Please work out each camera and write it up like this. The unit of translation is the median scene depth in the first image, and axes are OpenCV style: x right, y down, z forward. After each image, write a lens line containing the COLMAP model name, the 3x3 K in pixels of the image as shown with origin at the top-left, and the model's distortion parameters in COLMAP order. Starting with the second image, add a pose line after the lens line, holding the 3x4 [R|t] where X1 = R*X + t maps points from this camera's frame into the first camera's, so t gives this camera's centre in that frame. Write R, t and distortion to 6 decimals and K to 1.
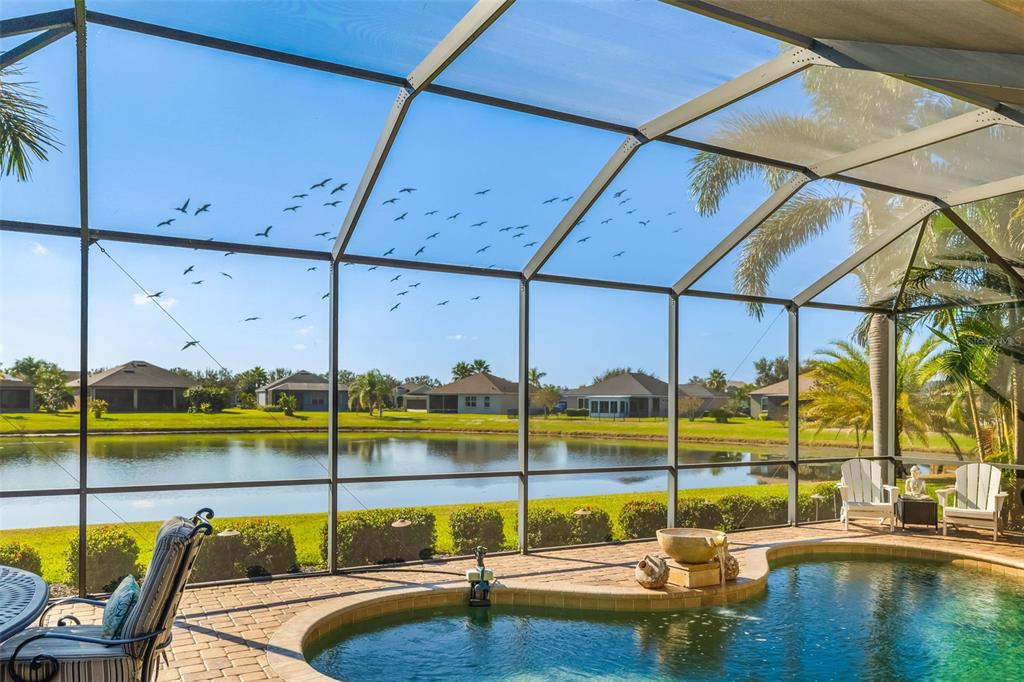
lens RADIAL K [[782.4, 0, 510.3], [0, 782.4, 394.0], [0, 0, 1]] dist [-0.003451, 0.004634]
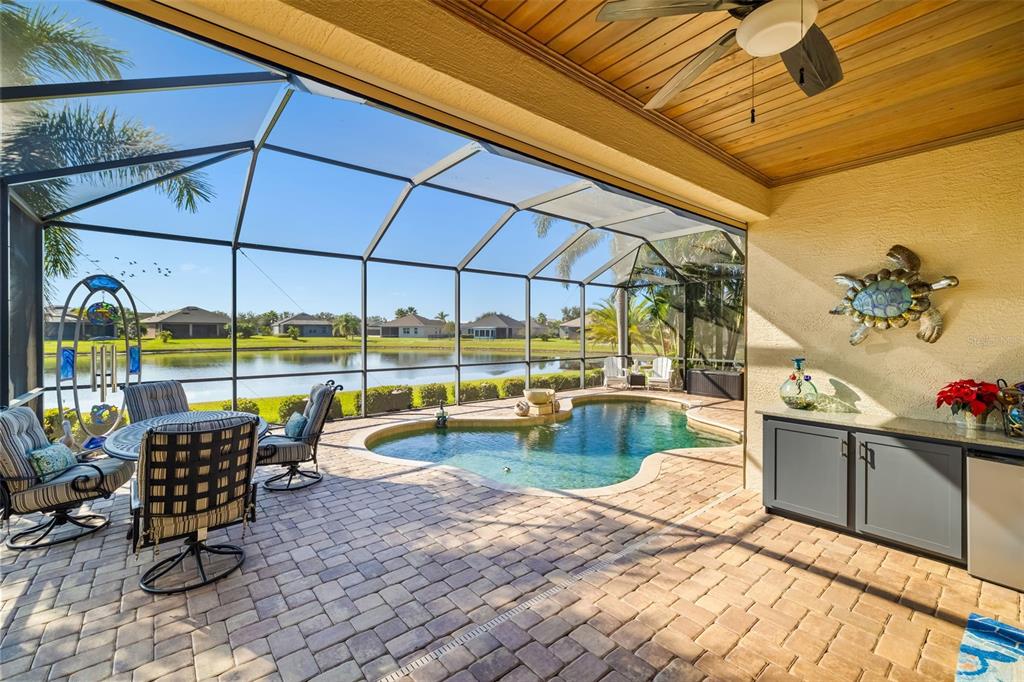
lens RADIAL K [[431.8, 0, 521.1], [0, 431.8, 328.2], [0, 0, 1]] dist [0.000729, 0.000506]
pose [[0.978228, -0.004500, 0.207486, -0.052154], [0.003529, 0.999981, 0.005047, -0.001316], [-0.207504, -0.004205, 0.978225, -0.129817]]
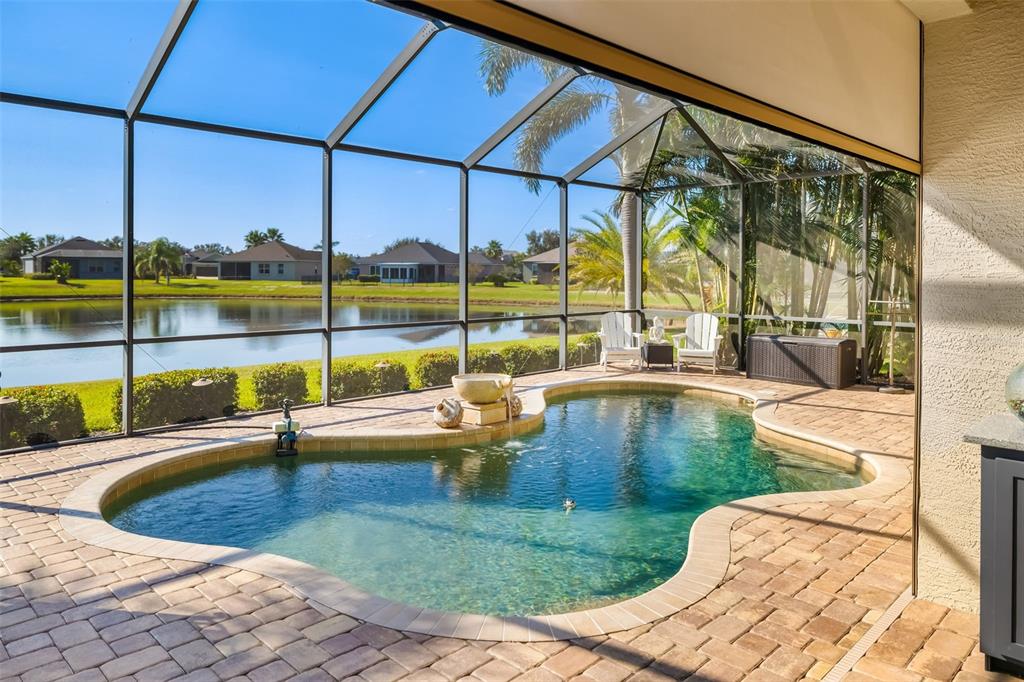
lens RADIAL K [[711.6, 0, 527.0], [0, 711.6, 266.6], [0, 0, 1]] dist [-0.005542, 0.008365]
pose [[0.954331, -0.000873, 0.298751, -0.012056], [-0.001218, 0.999976, 0.006812, 0.007571], [-0.298749, -0.006865, 0.954307, -0.004403]]
